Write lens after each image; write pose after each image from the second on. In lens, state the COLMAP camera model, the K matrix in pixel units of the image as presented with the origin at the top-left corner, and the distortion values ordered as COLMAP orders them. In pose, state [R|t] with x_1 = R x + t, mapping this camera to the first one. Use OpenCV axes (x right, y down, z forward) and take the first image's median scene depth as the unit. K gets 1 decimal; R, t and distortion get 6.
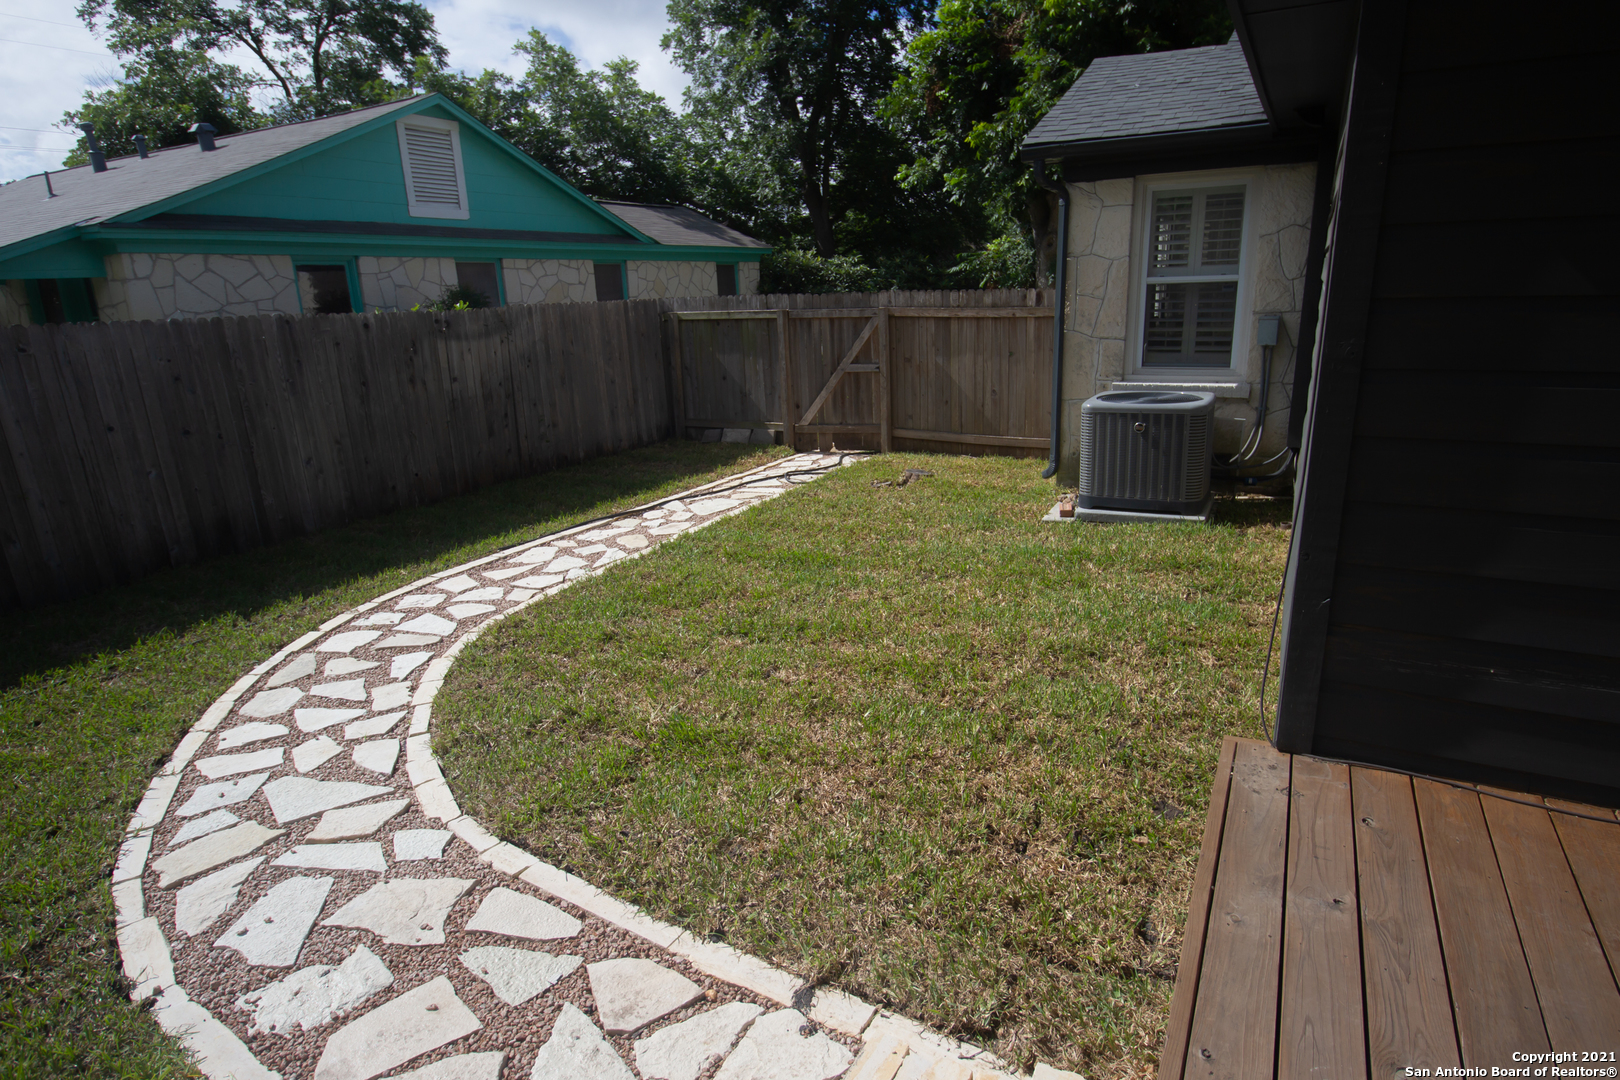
lens RADIAL K [[896.1, 0, 811.8], [0, 896.1, 542.8], [0, 0, 1]] dist [-0.002174, -0.001070]
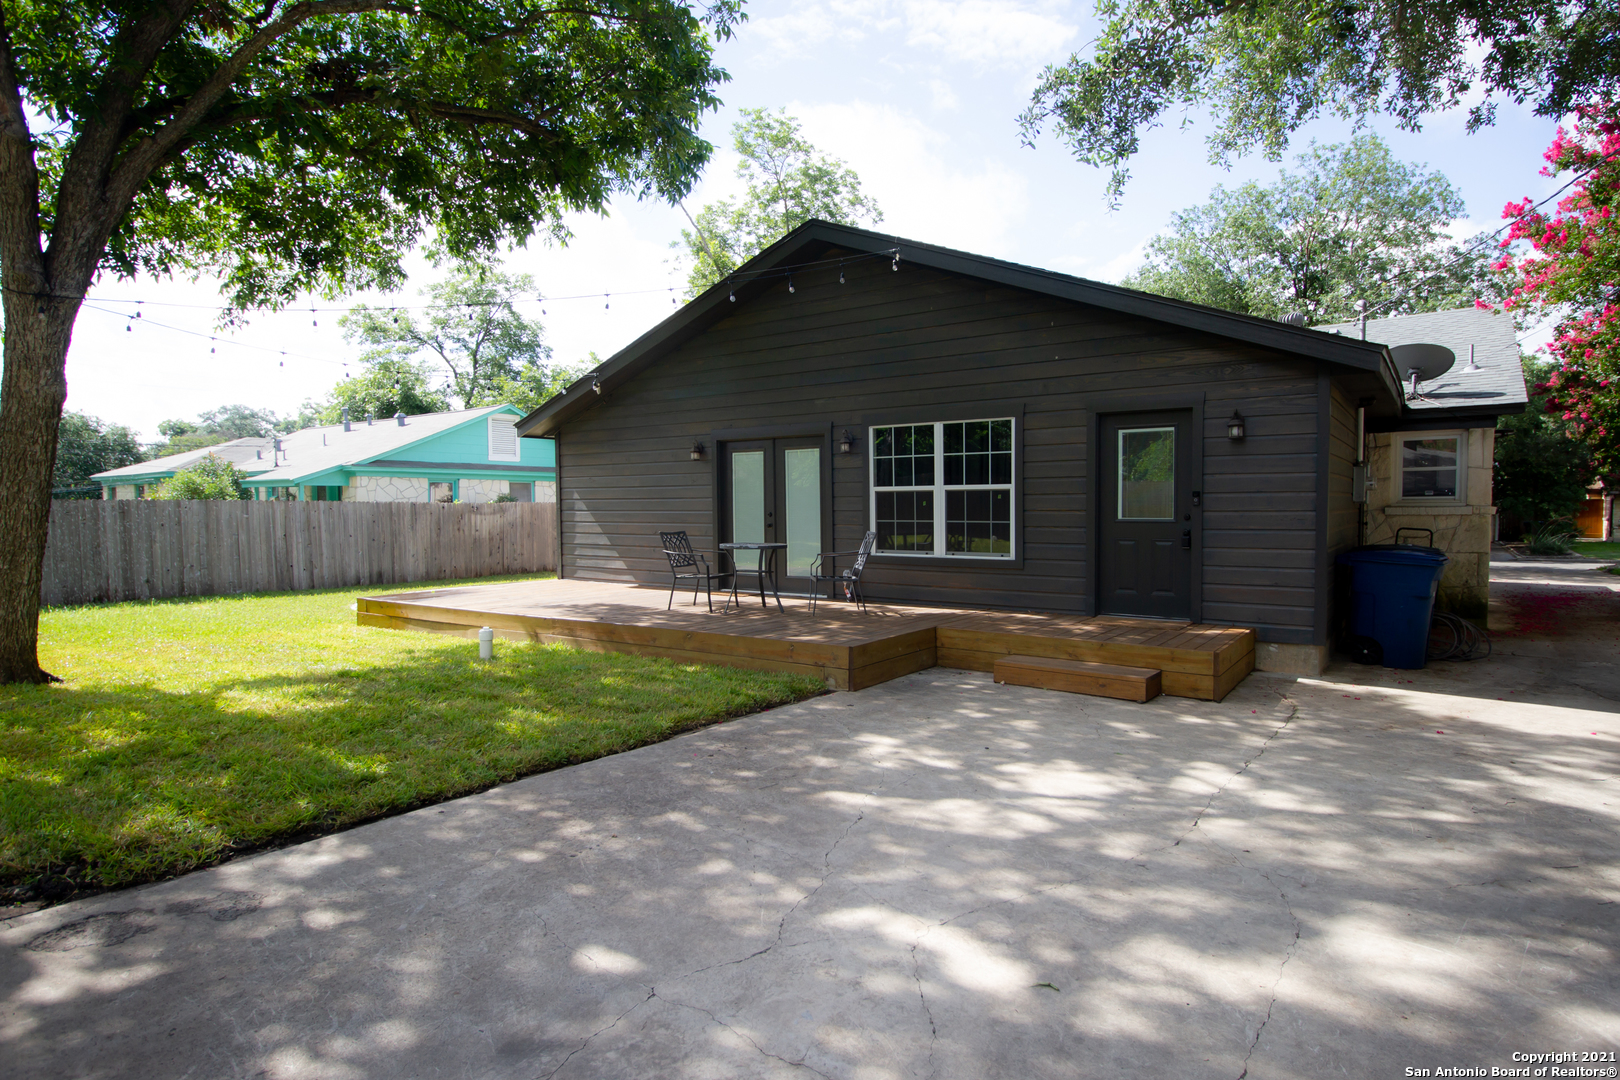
lens RADIAL K [[896.1, 0, 814.7], [0, 896.1, 537.5], [0, 0, 1]] dist [-0.002174, -0.001070]
pose [[0.990947, 0.036357, -0.129234, 0.683604], [-0.066146, 0.969902, -0.234339, 0.286130], [0.116824, 0.240766, 0.963527, -1.021978]]
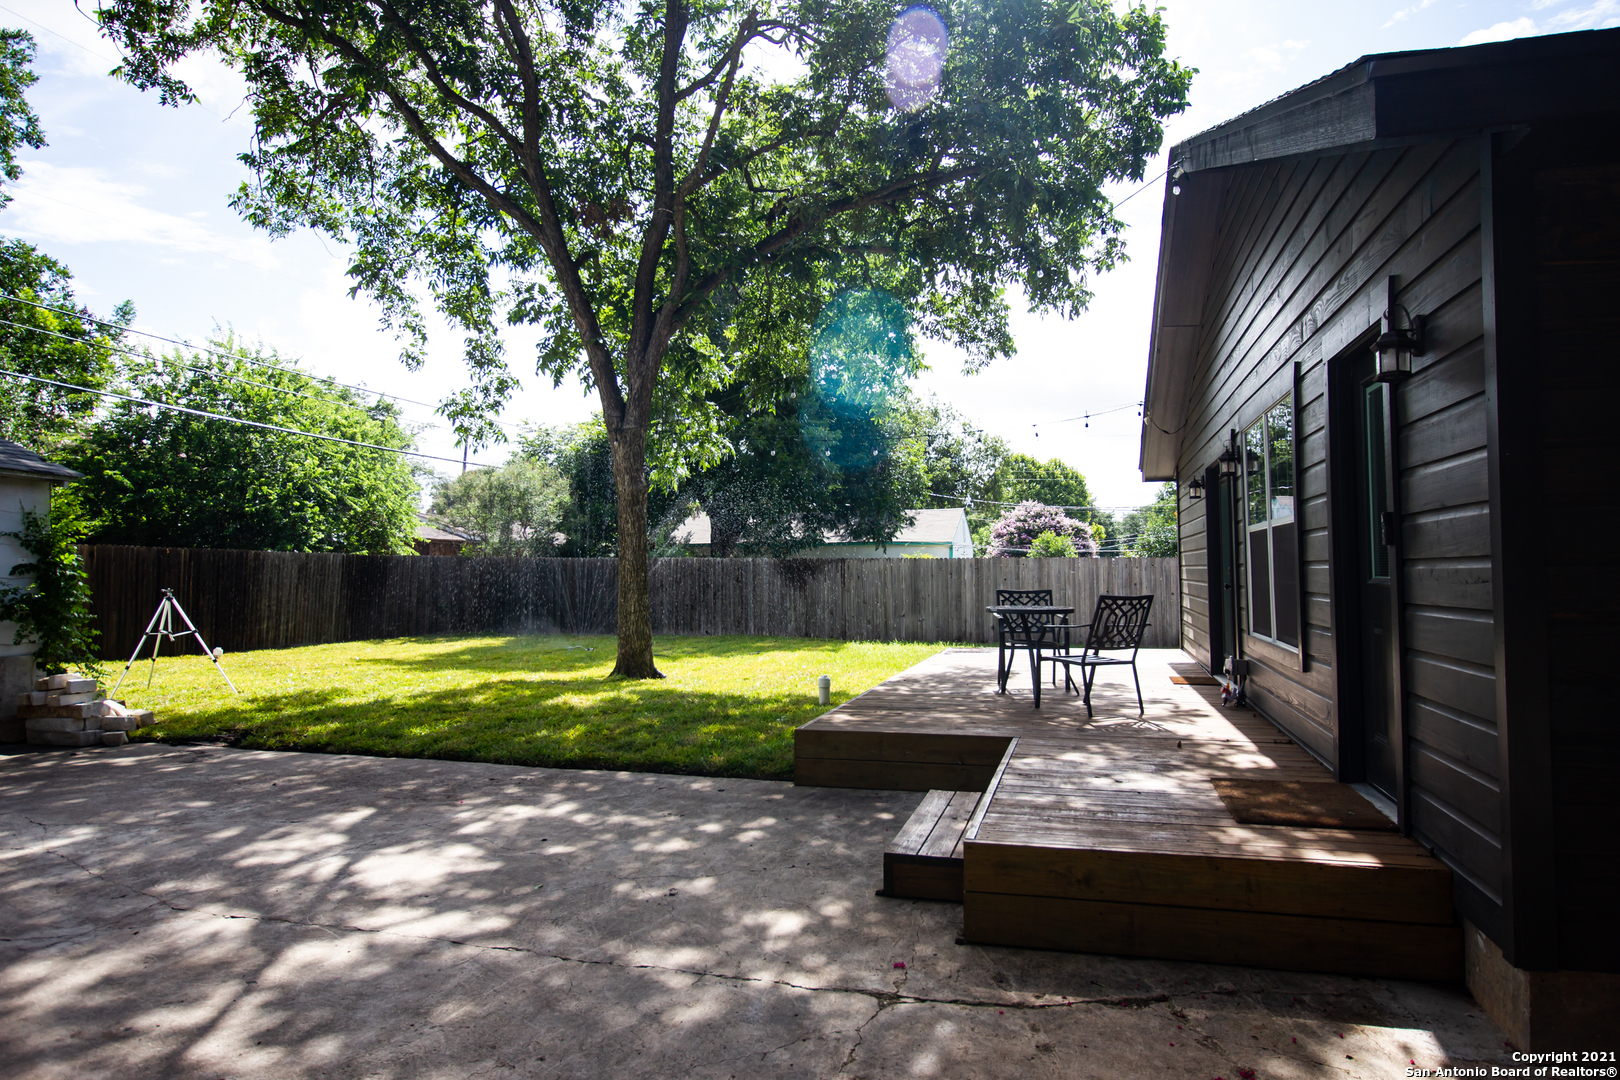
lens RADIAL K [[1011.8, 0, 806.9], [0, 1011.8, 538.1], [0, 0, 1]] dist [-0.019162, -0.000658]
pose [[0.228163, 0.003295, -0.973617, 1.241020], [-0.271381, 0.960578, -0.060346, 0.126592], [0.935037, 0.277990, 0.220063, -0.501743]]
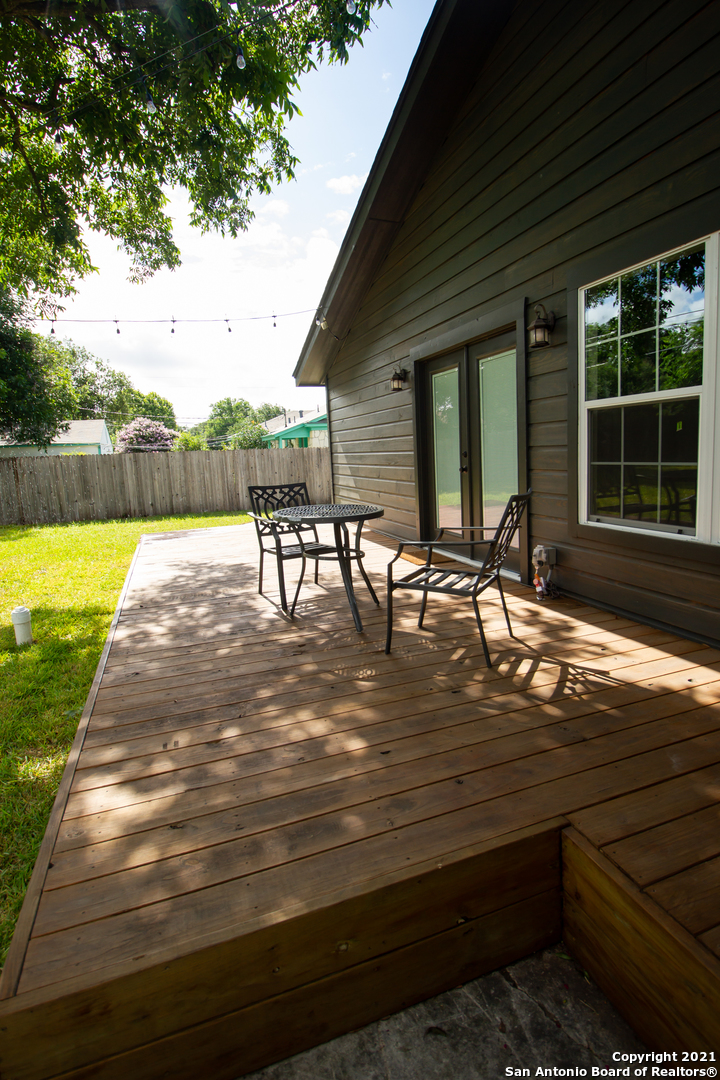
lens RADIAL K [[538.7, 0, 362.6], [0, 538.7, 525.9], [0, 0, 1]] dist [-0.000286, -0.001087]
pose [[0.749263, 0.096719, -0.655172, 0.741806], [-0.169144, 0.984416, -0.048112, 0.105550], [0.640309, 0.146867, 0.753946, -0.383089]]
